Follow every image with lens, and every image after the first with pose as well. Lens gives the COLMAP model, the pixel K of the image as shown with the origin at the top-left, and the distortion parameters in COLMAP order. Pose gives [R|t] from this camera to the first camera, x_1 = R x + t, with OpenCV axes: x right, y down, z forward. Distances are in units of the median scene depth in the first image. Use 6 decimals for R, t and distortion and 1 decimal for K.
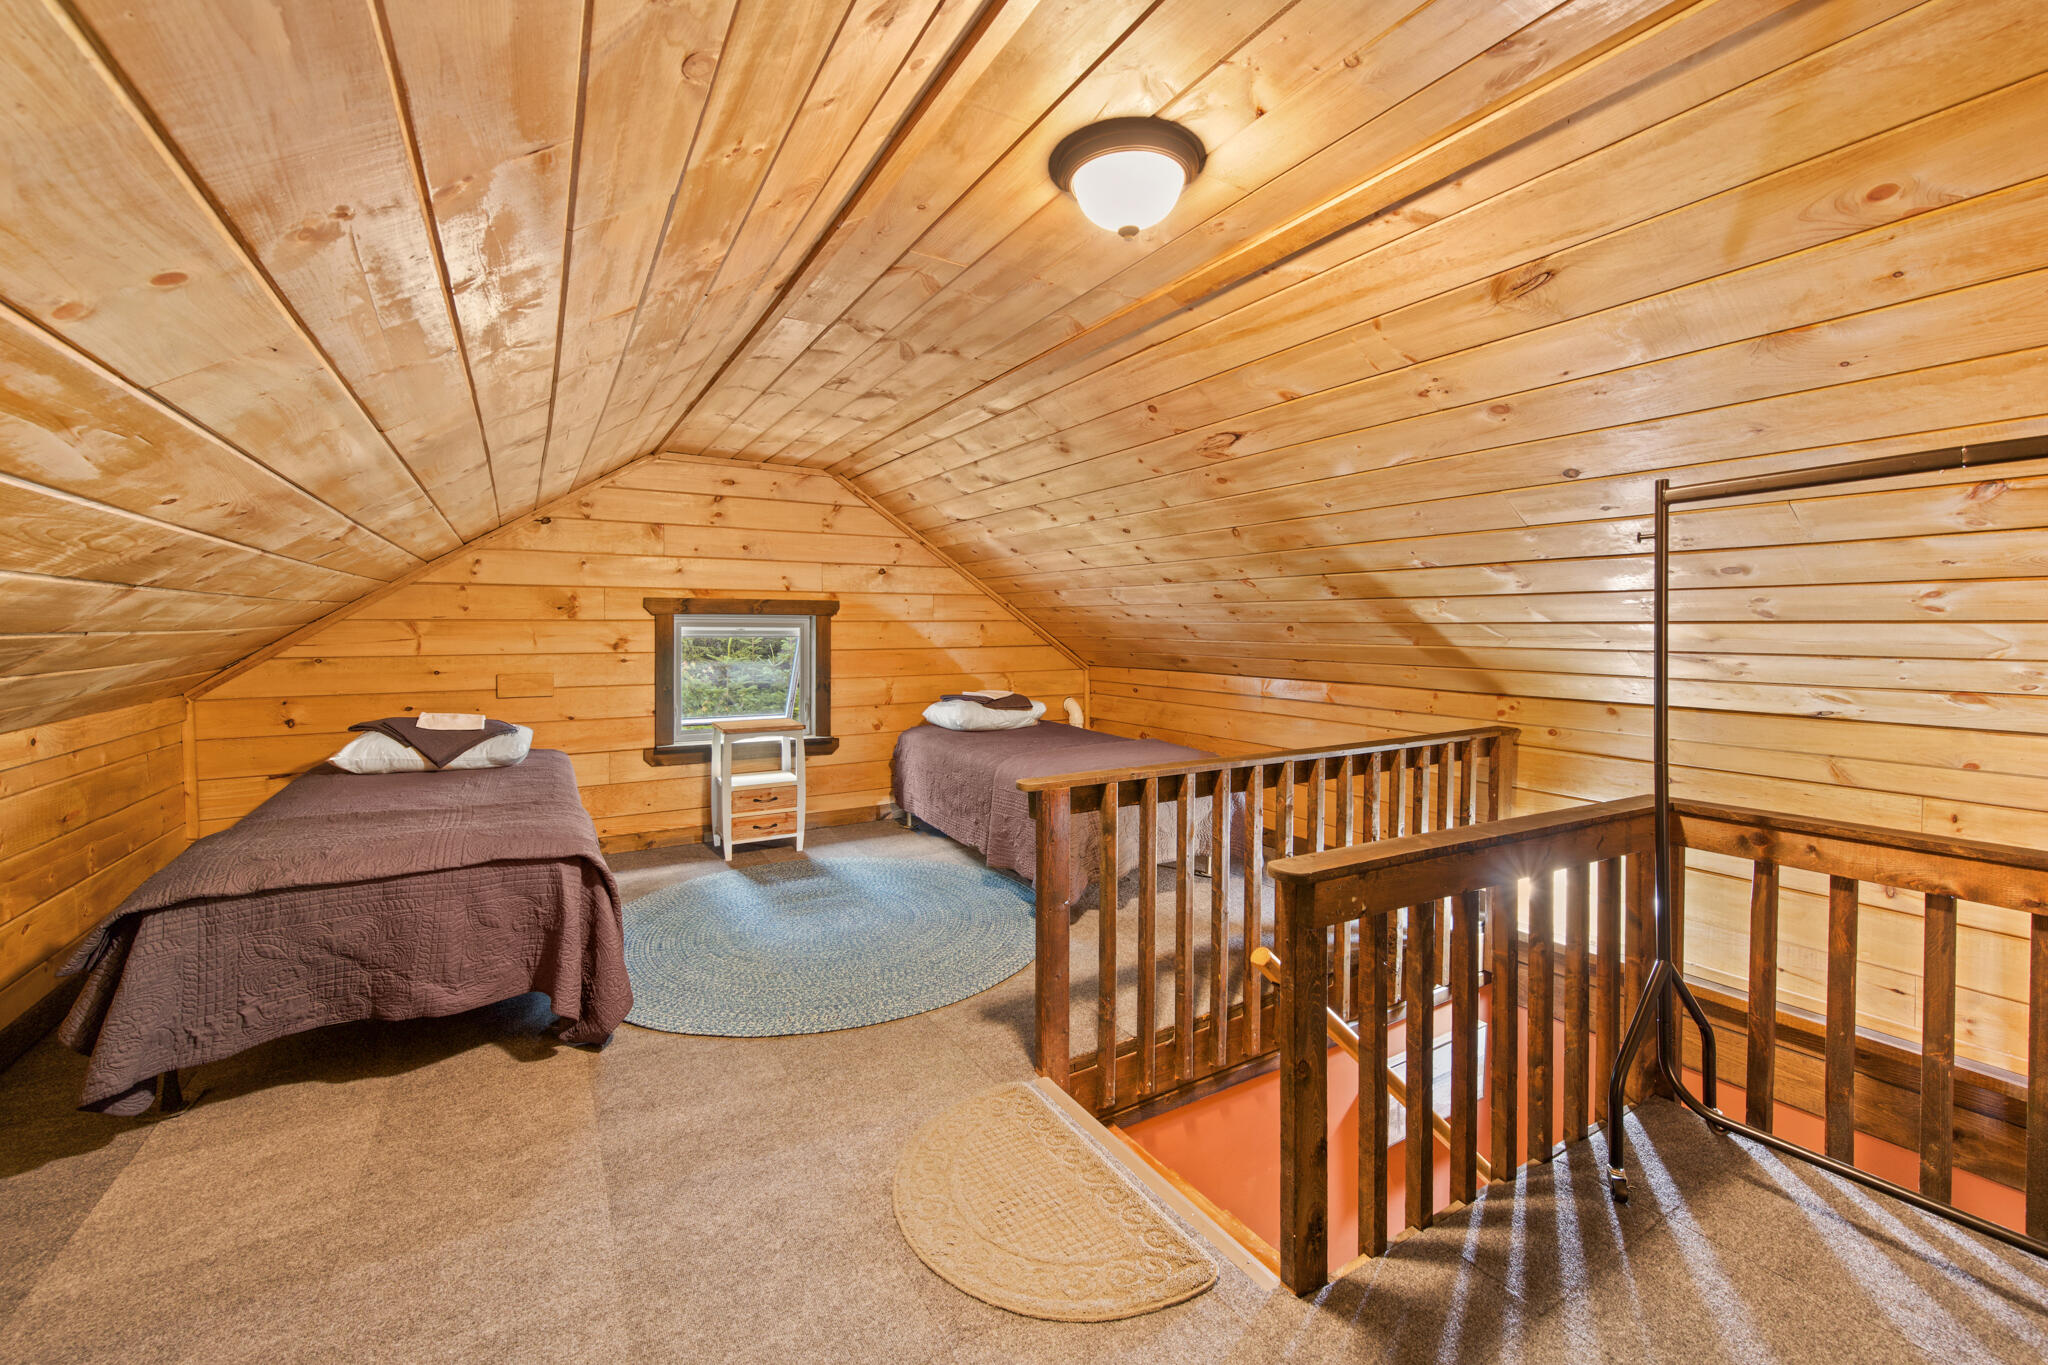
lens RADIAL K [[826.2, 0, 1028.3], [0, 826.2, 630.4], [0, 0, 1]] dist [0.000992, -0.000070]
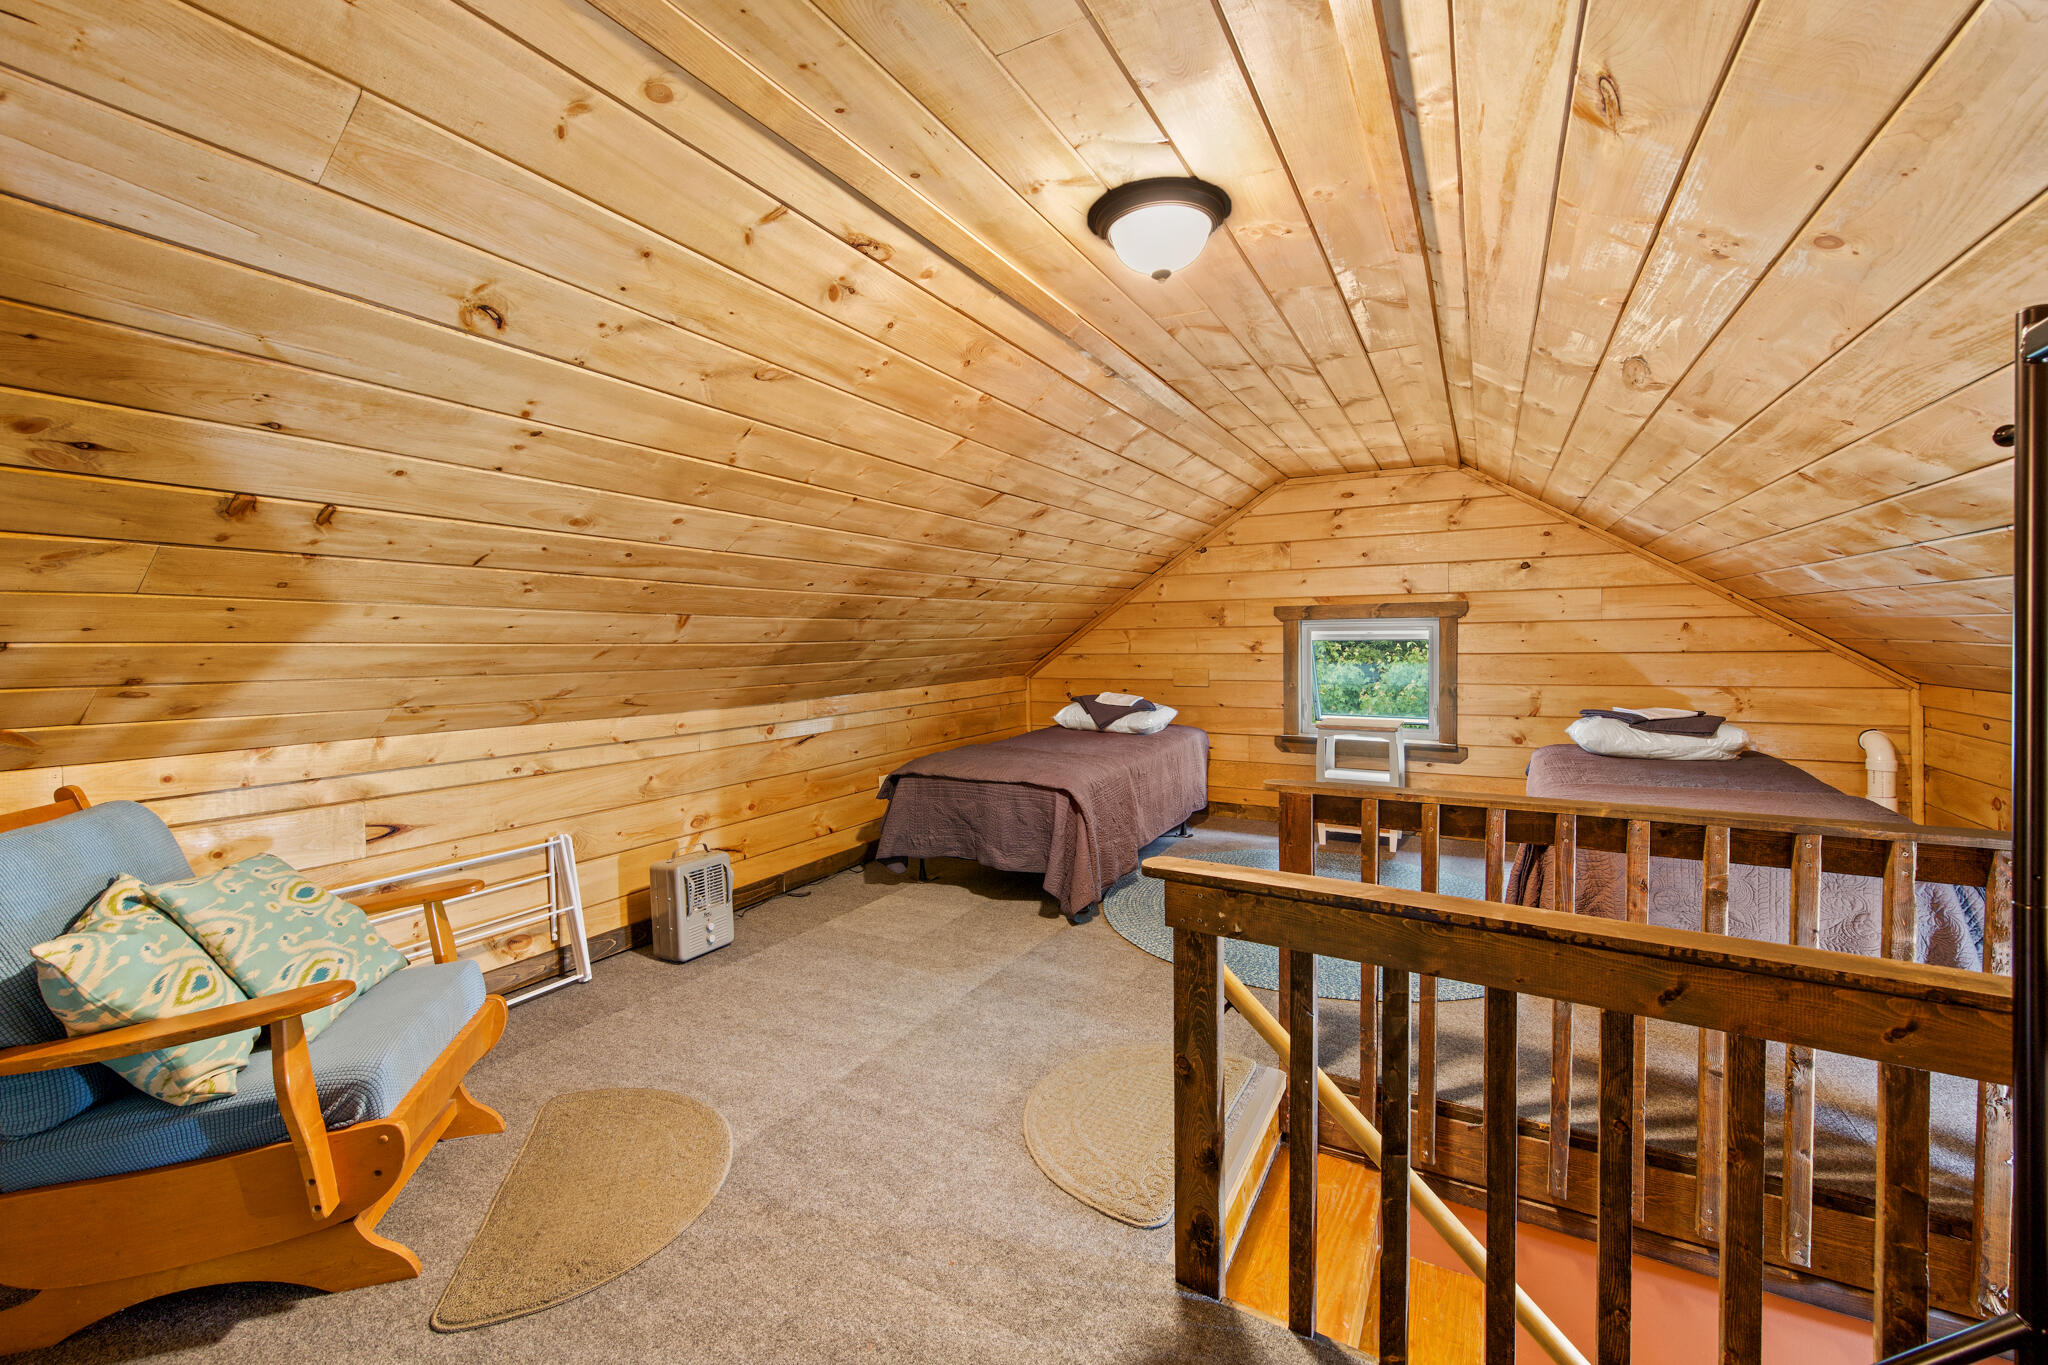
lens RADIAL K [[830.8, 0, 1028.3], [0, 830.8, 643.2], [0, 0, 1]] dist [0.001398, 0.000165]
pose [[0.497474, 0.001270, -0.867478, 0.406609], [0.010899, 0.999911, 0.007714, -0.000912], [0.867411, -0.013293, 0.497415, 0.118204]]
